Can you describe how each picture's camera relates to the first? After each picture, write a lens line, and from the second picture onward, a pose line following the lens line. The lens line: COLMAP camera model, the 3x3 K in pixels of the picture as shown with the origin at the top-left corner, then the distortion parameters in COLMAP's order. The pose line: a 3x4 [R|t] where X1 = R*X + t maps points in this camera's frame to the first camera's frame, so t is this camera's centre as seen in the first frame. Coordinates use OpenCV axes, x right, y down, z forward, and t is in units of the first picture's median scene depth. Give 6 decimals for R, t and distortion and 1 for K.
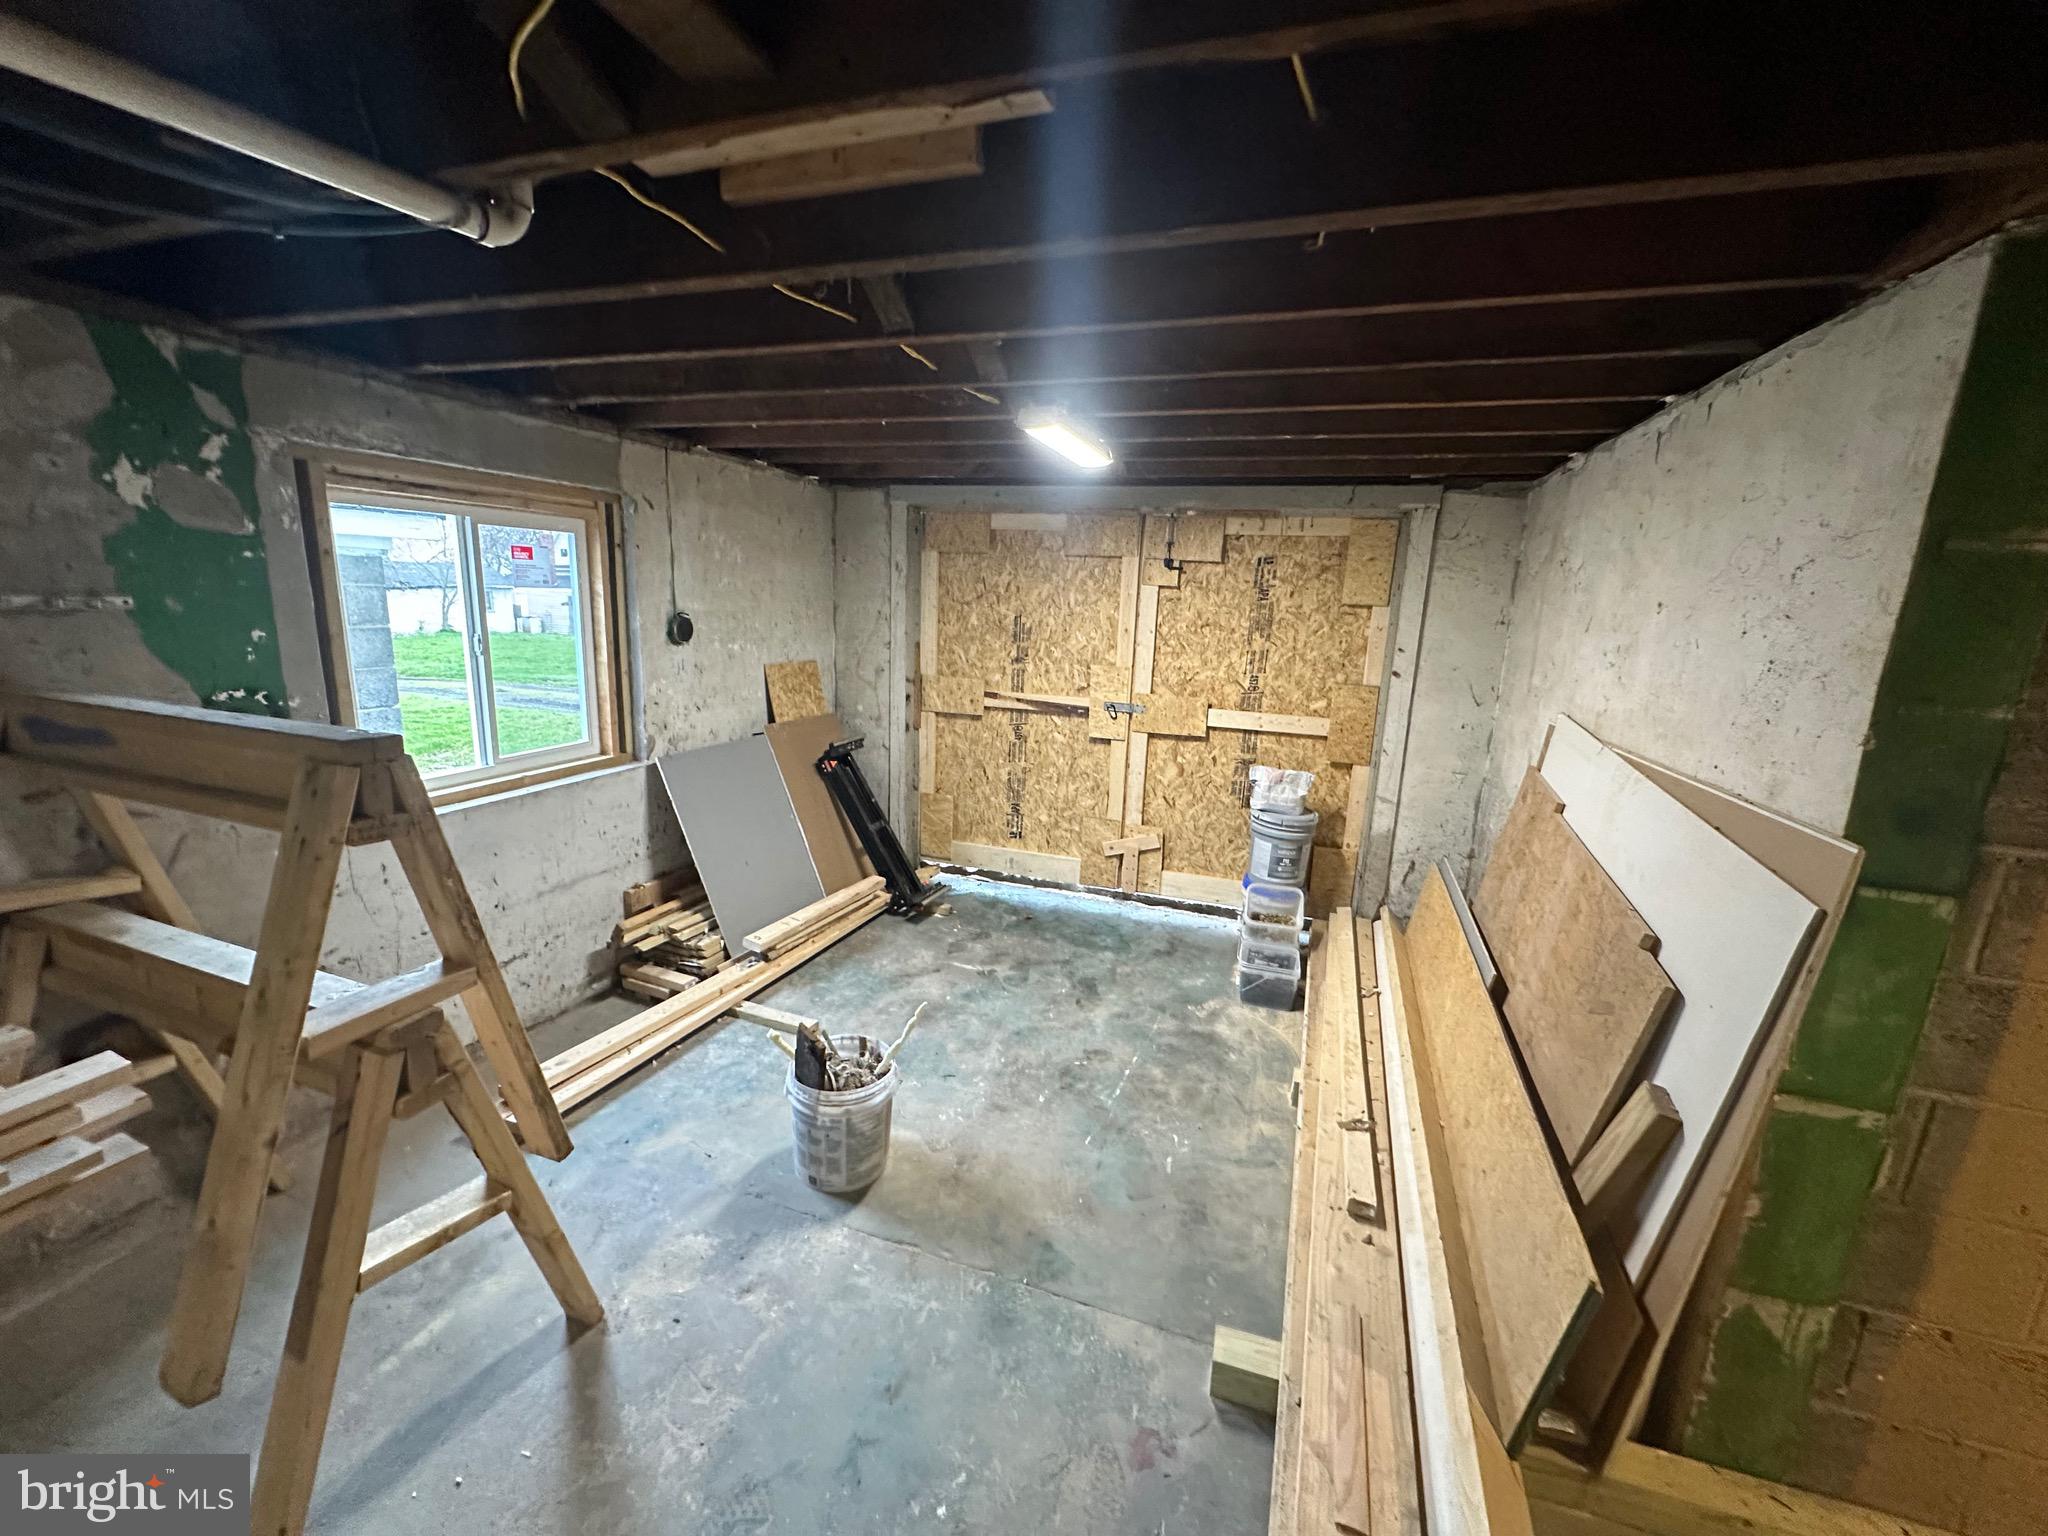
lens RADIAL K [[810.5, 0, 1025.8], [0, 810.5, 768.1], [0, 0, 1]] dist [-0.002428, -0.000323]
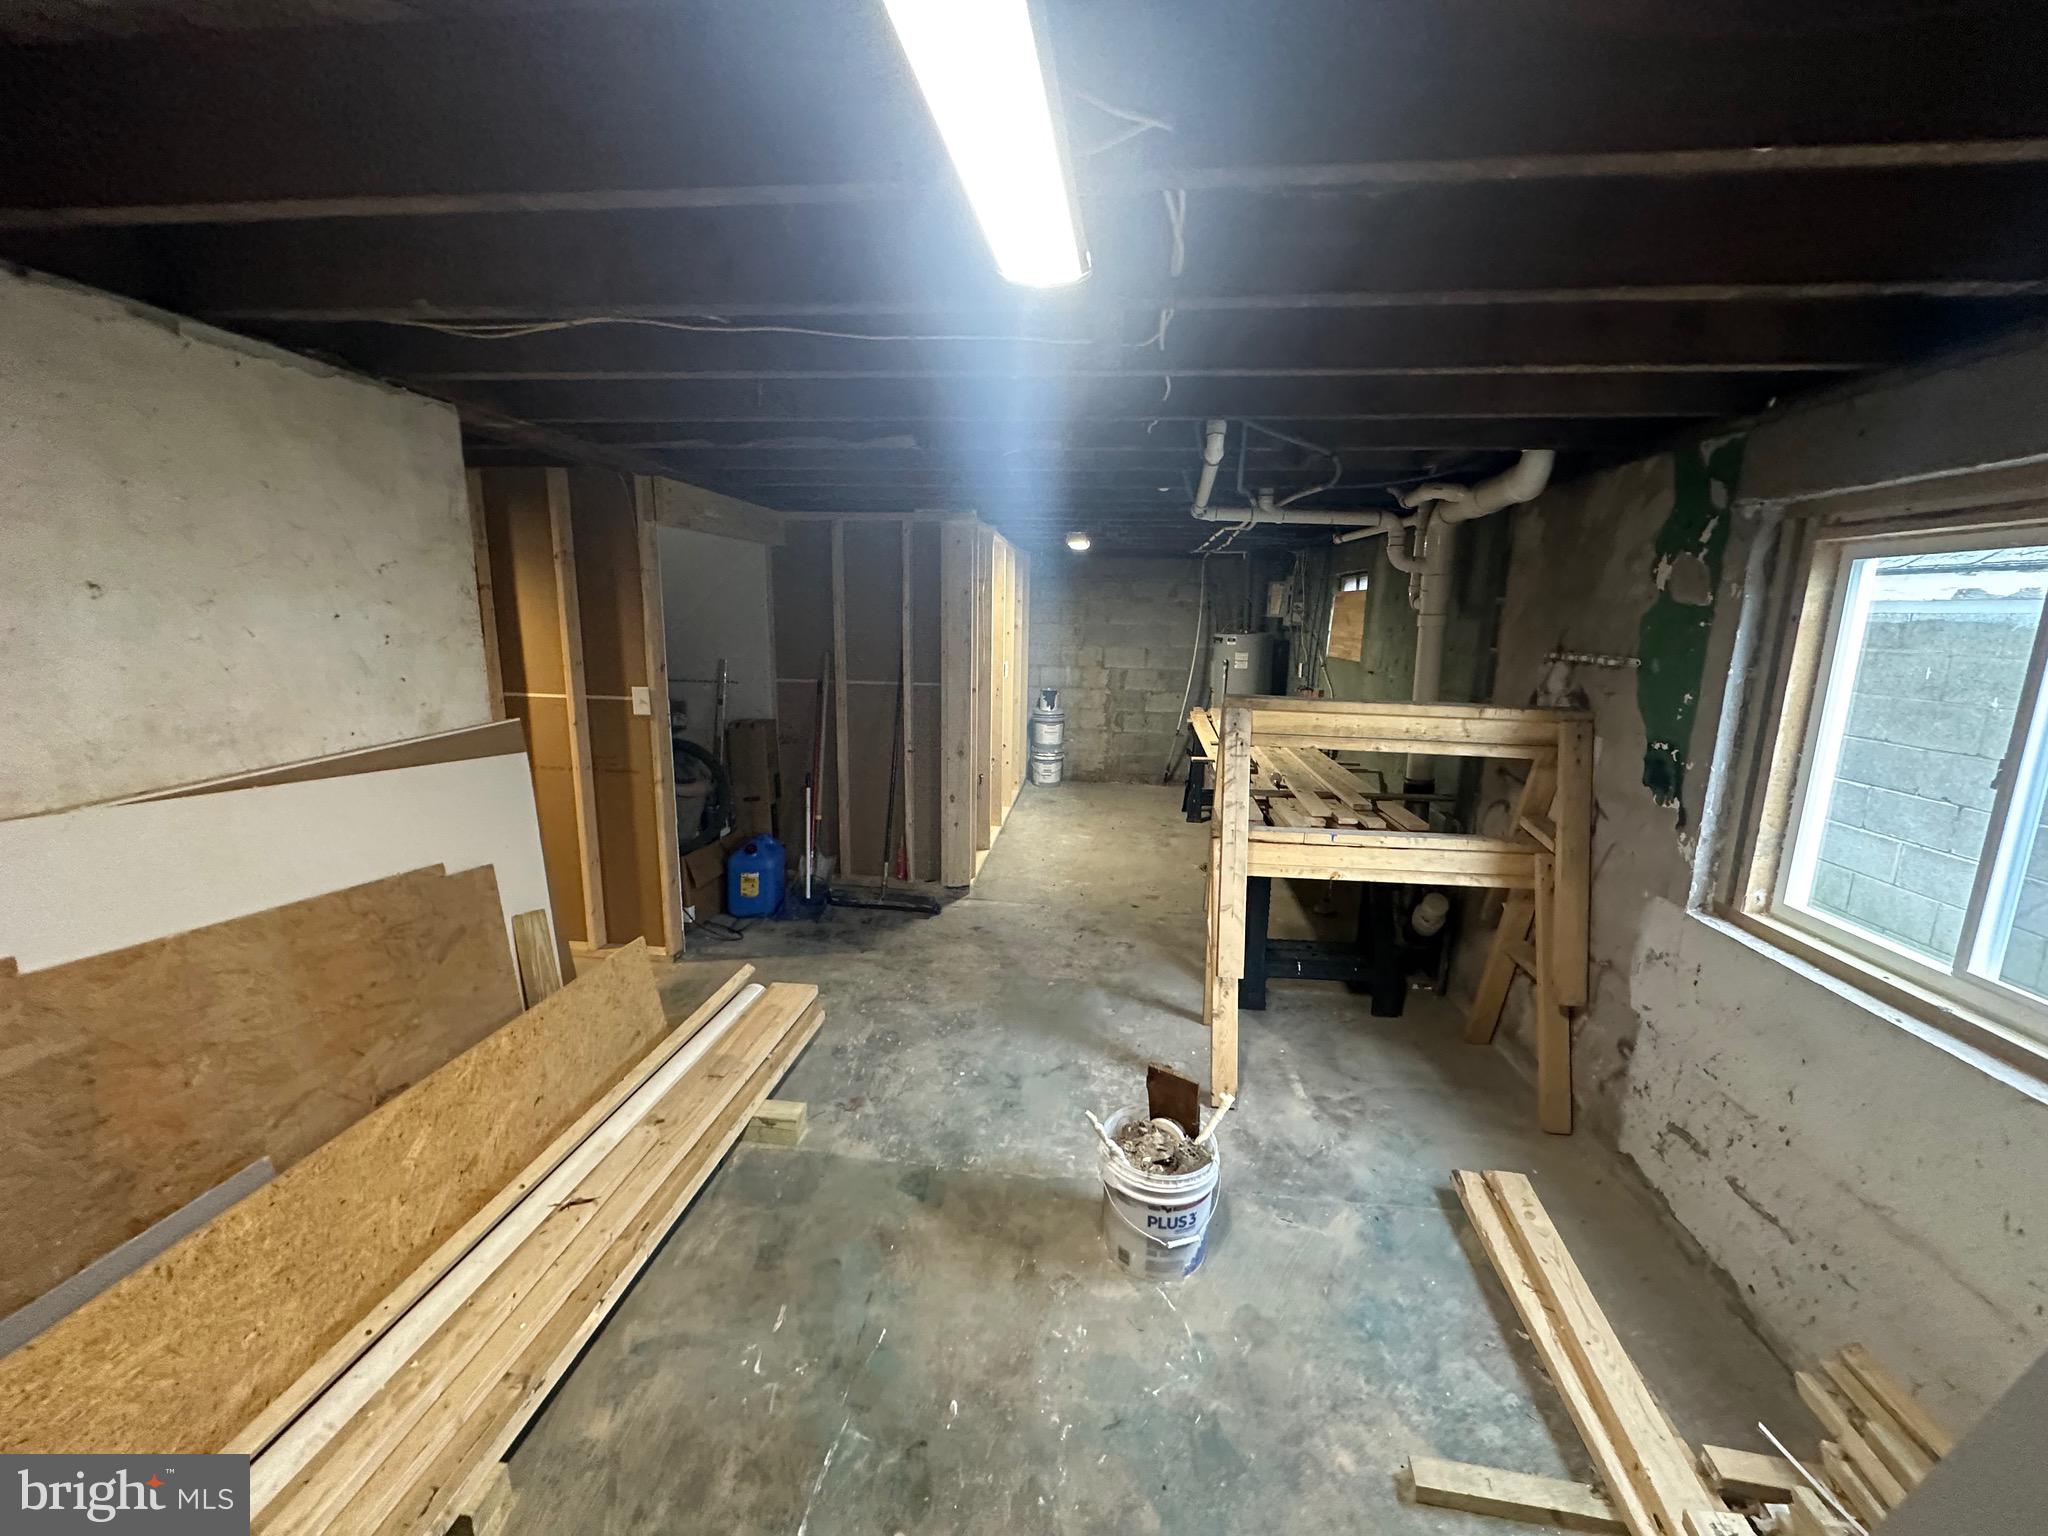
lens RADIAL K [[810.5, 0, 1025.8], [0, 810.5, 768.1], [0, 0, 1]] dist [-0.002428, -0.000323]
pose [[-0.972603, -0.013096, -0.232104, 0.164850], [-0.103292, 0.918791, 0.380991, -0.419979], [0.208265, 0.394527, -0.894971, 1.914798]]
